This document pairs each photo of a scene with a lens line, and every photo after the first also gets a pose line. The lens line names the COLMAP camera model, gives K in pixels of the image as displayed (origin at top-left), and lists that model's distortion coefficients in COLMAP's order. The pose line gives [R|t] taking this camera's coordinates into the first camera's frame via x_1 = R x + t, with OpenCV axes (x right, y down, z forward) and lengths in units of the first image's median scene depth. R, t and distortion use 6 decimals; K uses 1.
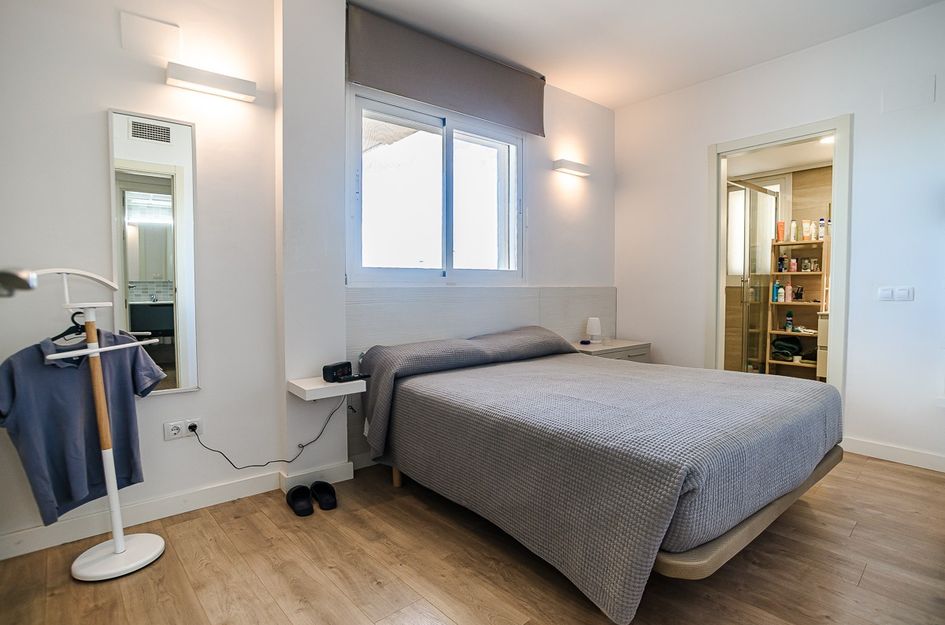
lens RADIAL K [[502.6, 0, 465.6], [0, 502.6, 307.6], [0, 0, 1]] dist [-0.072212, 0.030498]
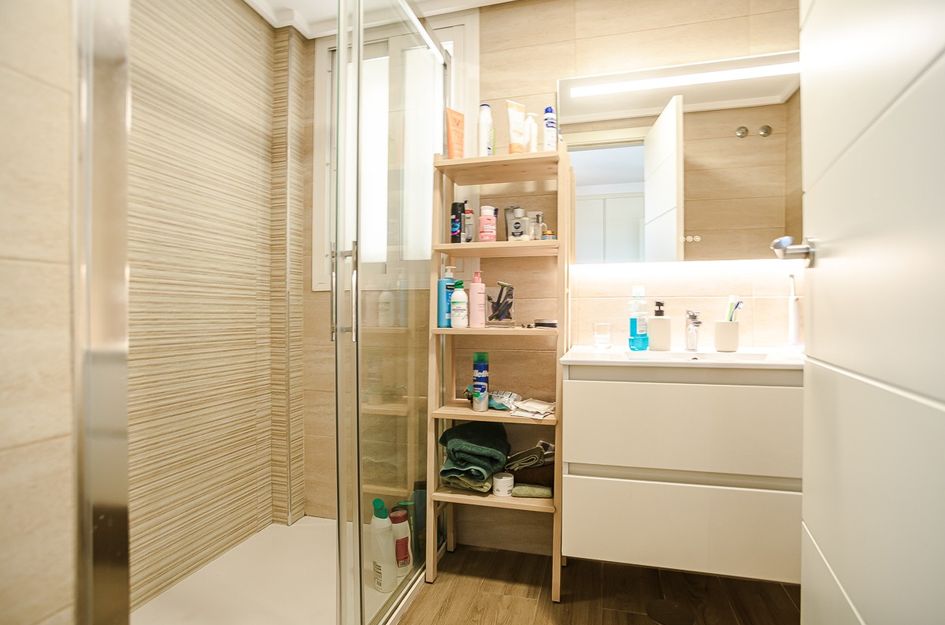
lens RADIAL K [[502.6, 0, 474.8], [0, 502.6, 314.3], [0, 0, 1]] dist [-0.072212, 0.030498]
pose [[0.811411, 0.002722, 0.584470, 0.441229], [0.023439, 0.999033, -0.037192, -0.007370], [-0.584006, 0.043877, 0.810563, 0.700332]]
